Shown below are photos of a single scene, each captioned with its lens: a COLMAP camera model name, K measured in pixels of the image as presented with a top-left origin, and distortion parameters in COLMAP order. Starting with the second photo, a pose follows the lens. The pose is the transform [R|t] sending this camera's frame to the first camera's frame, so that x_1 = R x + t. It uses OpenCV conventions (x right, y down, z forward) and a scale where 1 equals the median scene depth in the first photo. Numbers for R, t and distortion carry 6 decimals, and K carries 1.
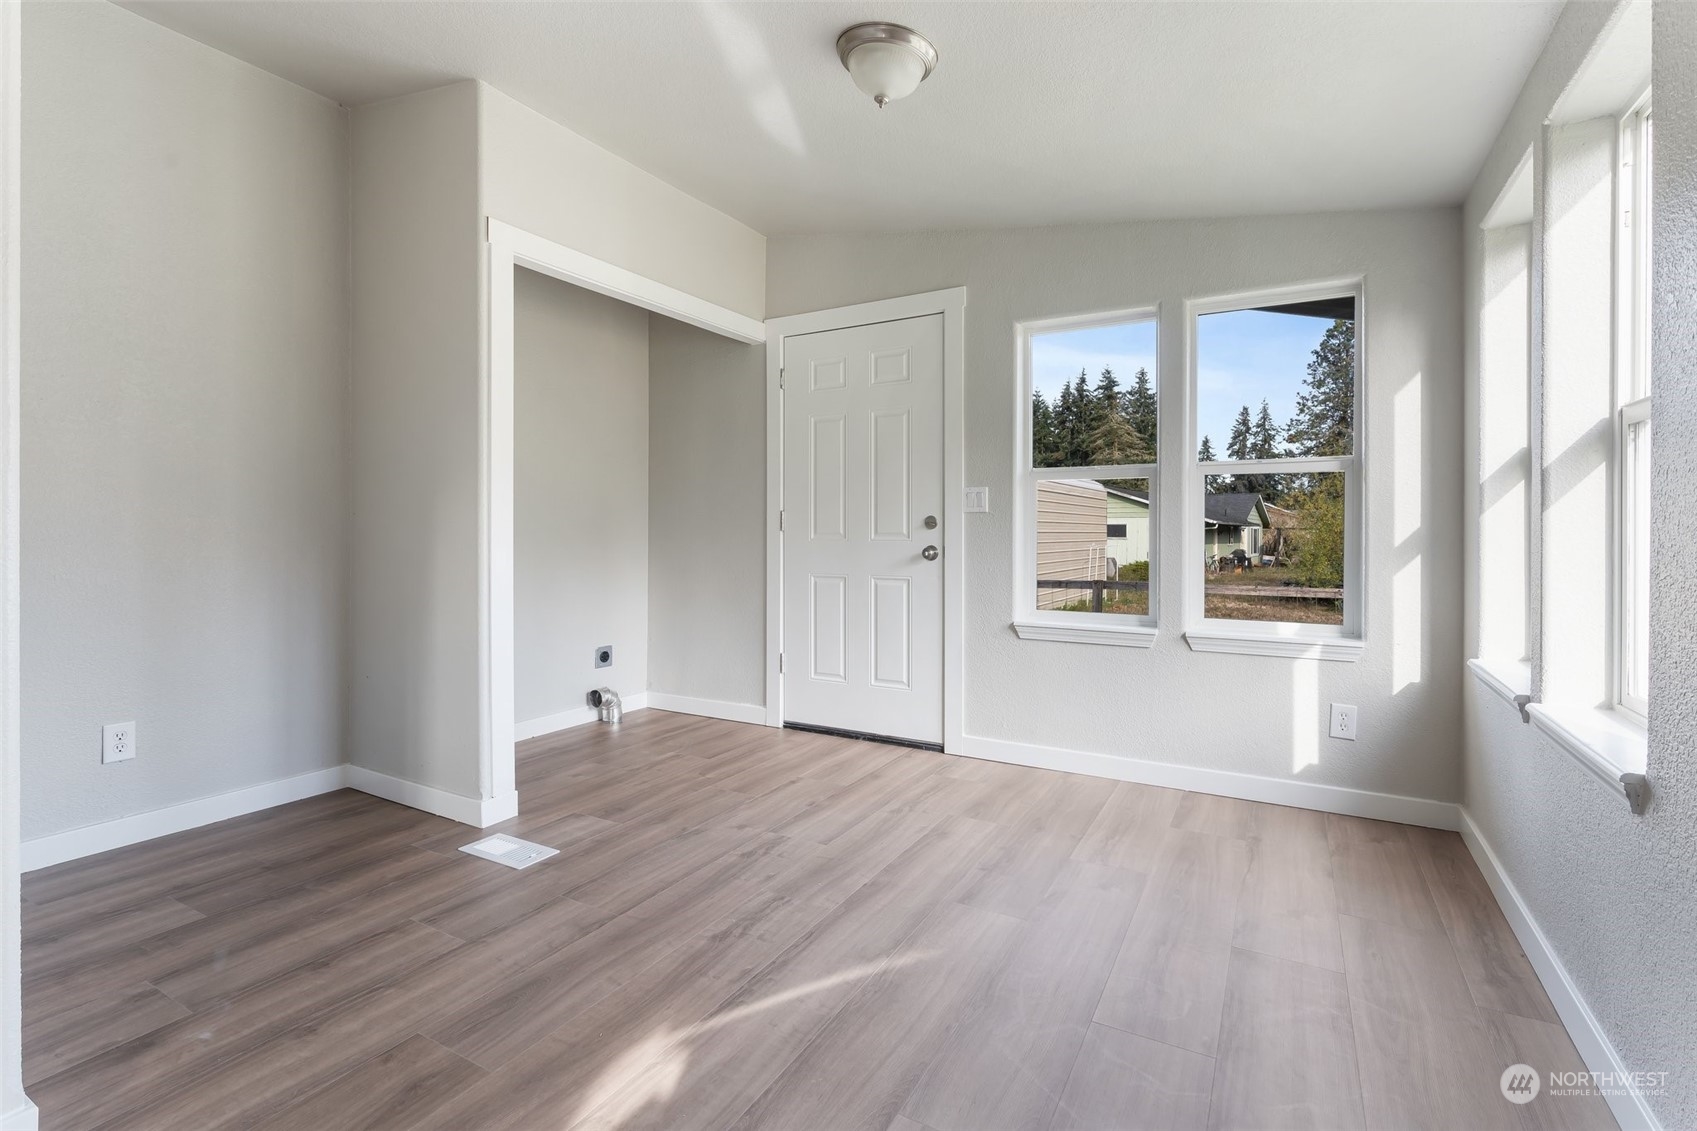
lens RADIAL K [[758.9, 0, 848.5], [0, 758.9, 565.5], [0, 0, 1]] dist [-0.032385, 0.000084]
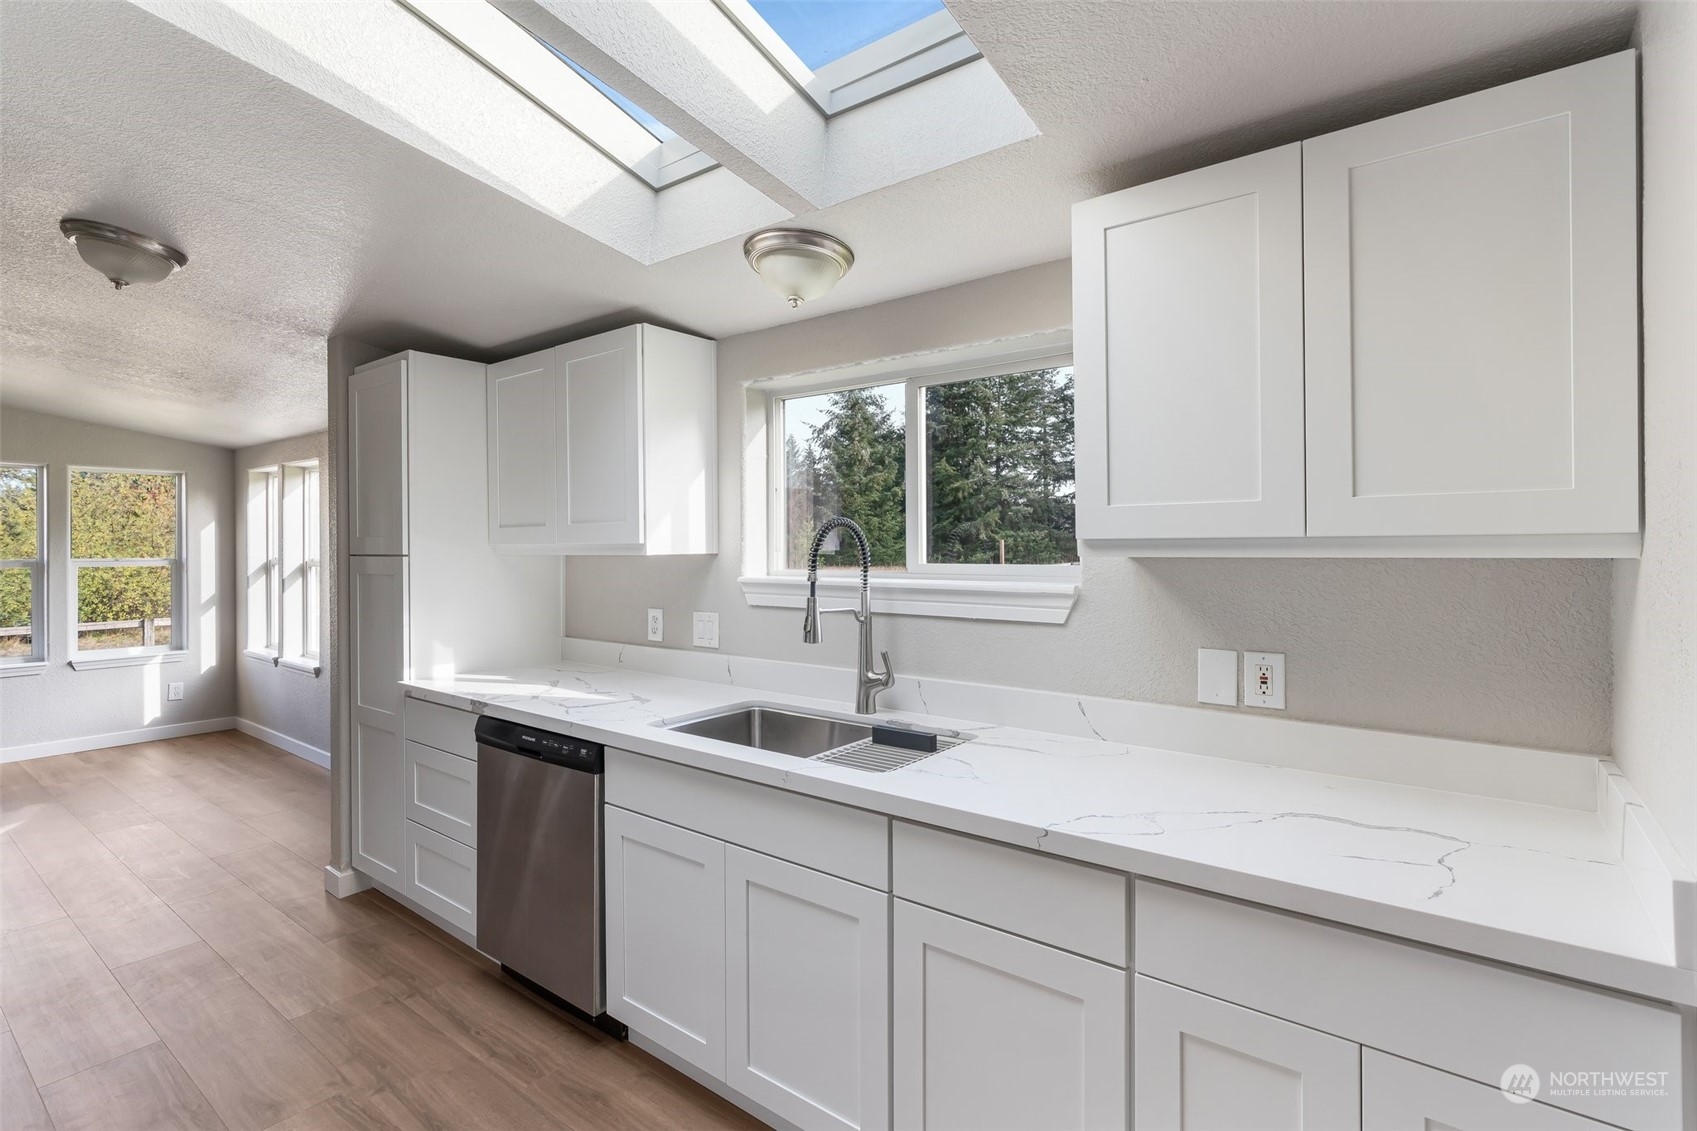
lens RADIAL K [[777.0, 0, 807.5], [0, 777.0, 545.2], [0, 0, 1]] dist [0.000333, 0.000258]
pose [[0.122529, 0.000488, 0.992465, -0.937272], [0.042145, 0.999095, -0.005694, -0.076851], [-0.991570, 0.042525, 0.122398, -0.728471]]
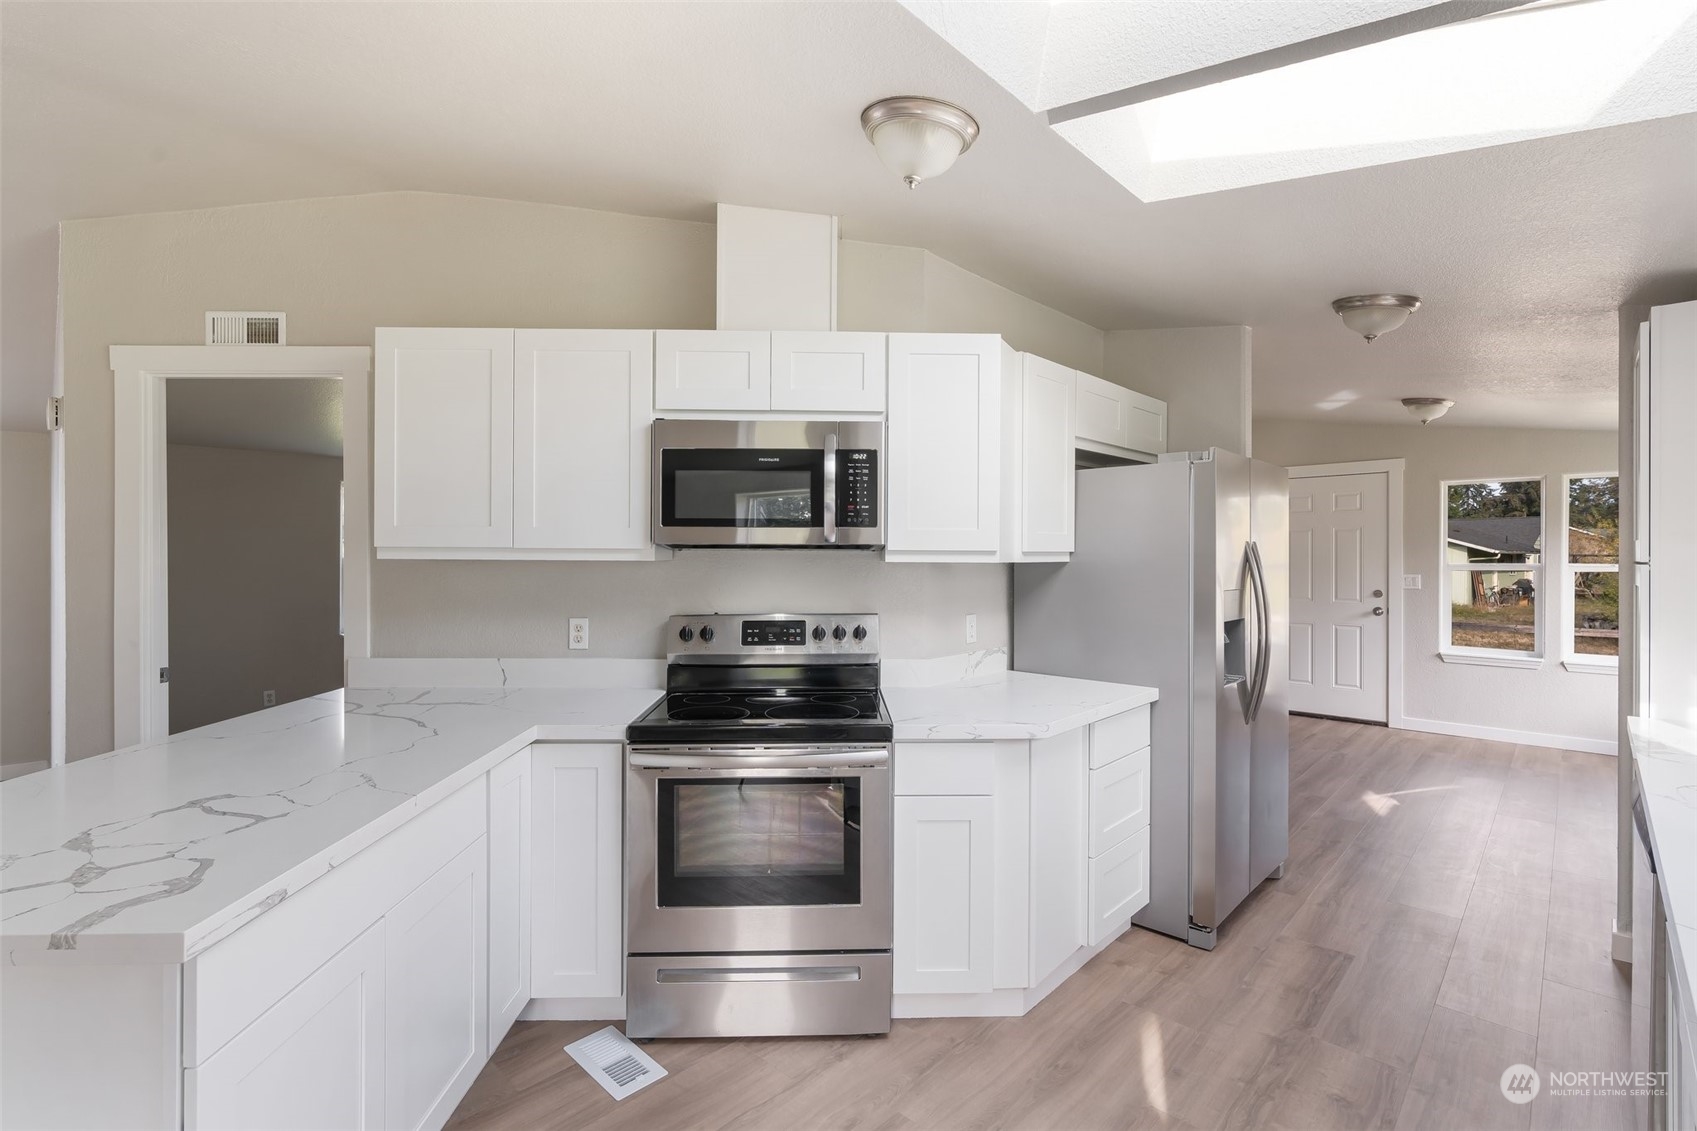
lens RADIAL K [[785.3, 0, 848.5], [0, 785.3, 565.5], [0, 0, 1]] dist [-0.004419, 0.000732]
pose [[0.975368, 0.002298, -0.220573, -0.679051], [-0.008404, 0.999607, -0.026748, -0.063371], [0.220425, 0.027943, 0.975004, -1.018220]]
